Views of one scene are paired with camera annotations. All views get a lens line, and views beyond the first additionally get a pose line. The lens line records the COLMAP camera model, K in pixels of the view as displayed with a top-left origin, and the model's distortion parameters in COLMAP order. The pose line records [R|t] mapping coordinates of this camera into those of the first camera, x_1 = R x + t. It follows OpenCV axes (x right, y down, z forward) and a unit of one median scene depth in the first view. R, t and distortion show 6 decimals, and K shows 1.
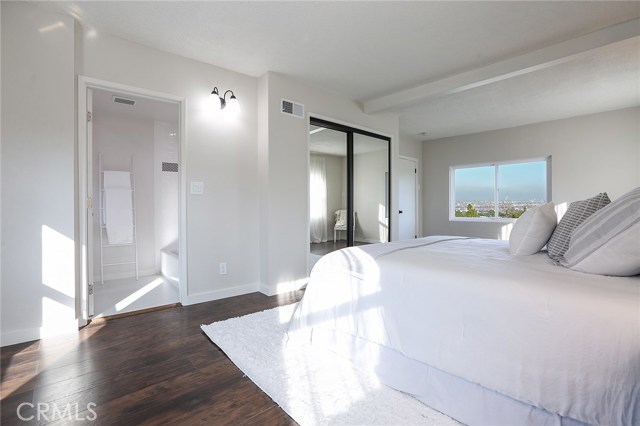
lens RADIAL K [[295.8, 0, 322.8], [0, 295.8, 210.3], [0, 0, 1]] dist [-0.000633, -0.000016]
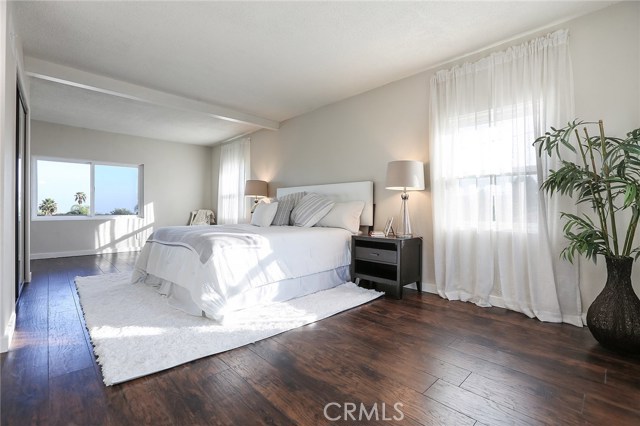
lens RADIAL K [[295.8, 0, 322.8], [0, 295.8, 210.3], [0, 0, 1]] dist [-0.000633, -0.000016]
pose [[-0.045497, -0.000027, 0.998964, -1.291869], [0.016216, 0.999868, 0.000765, 0.048077], [-0.998833, 0.016234, -0.045491, 0.713443]]
